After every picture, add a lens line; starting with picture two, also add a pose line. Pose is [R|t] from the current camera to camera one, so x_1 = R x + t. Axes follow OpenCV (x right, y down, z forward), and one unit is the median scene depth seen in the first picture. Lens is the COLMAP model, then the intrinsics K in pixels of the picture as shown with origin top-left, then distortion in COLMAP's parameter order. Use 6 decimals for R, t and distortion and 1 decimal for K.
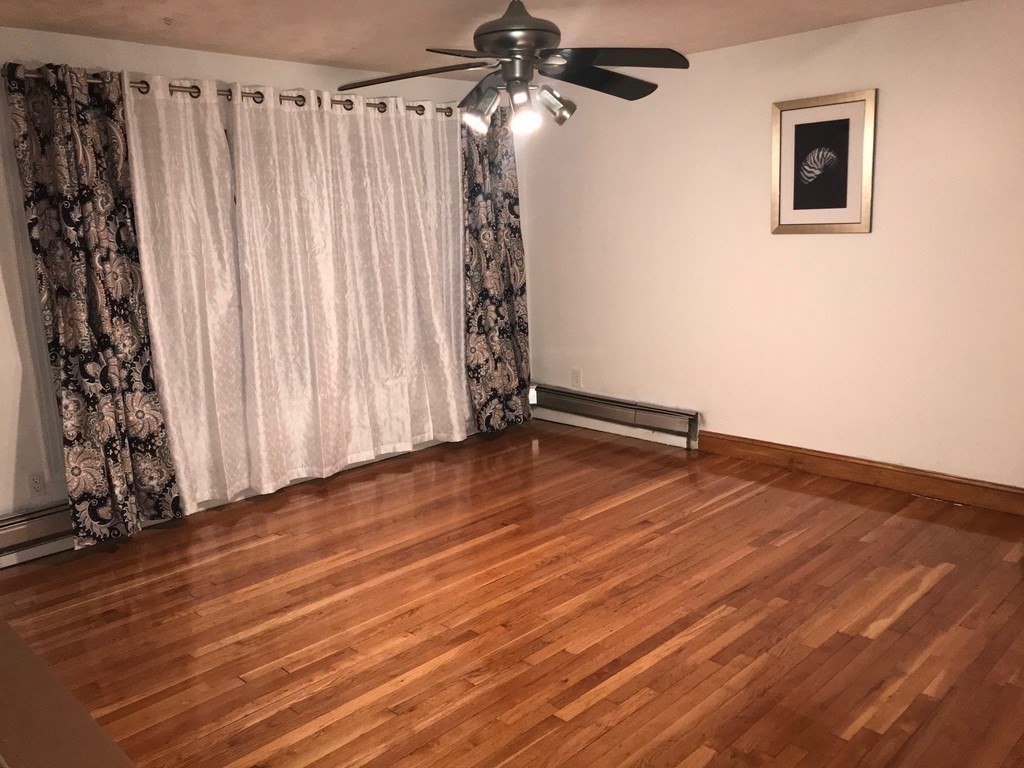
lens RADIAL K [[848.1, 0, 507.7], [0, 848.1, 361.6], [0, 0, 1]] dist [0.028965, -0.008255]
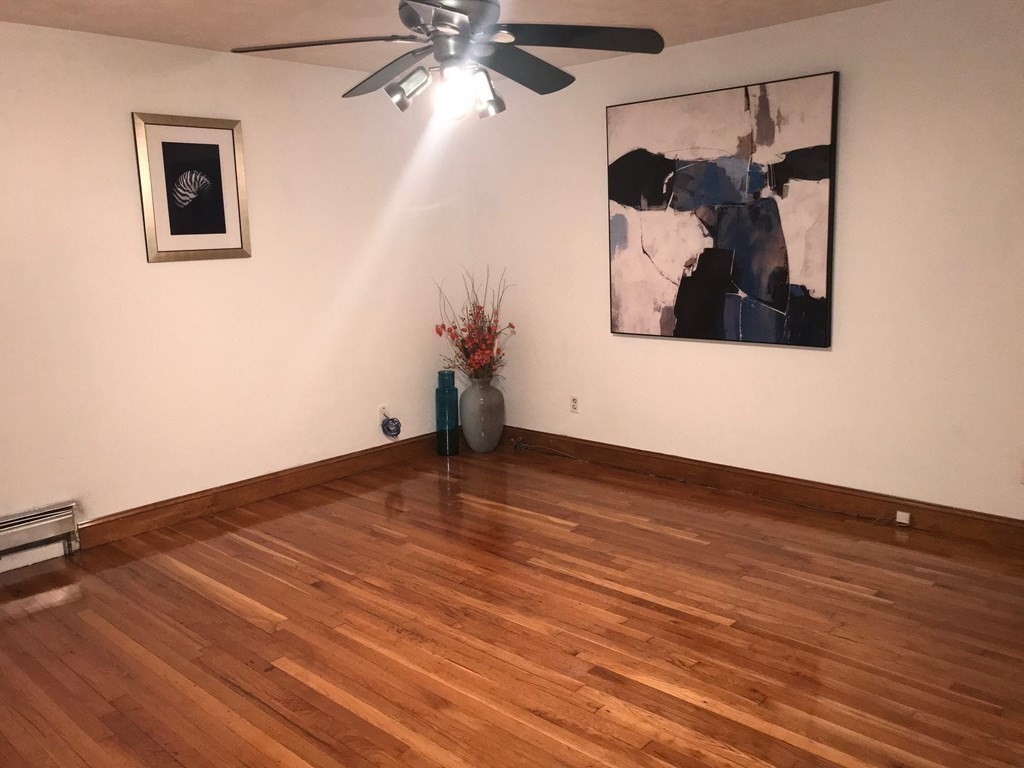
lens RADIAL K [[848.1, 0, 507.7], [0, 848.1, 361.6], [0, 0, 1]] dist [0.028965, -0.008255]
pose [[-0.024445, -0.121682, 0.992268, -0.704807], [0.203961, 0.971080, 0.124109, -0.102853], [-0.978674, 0.205418, 0.001080, 0.801925]]
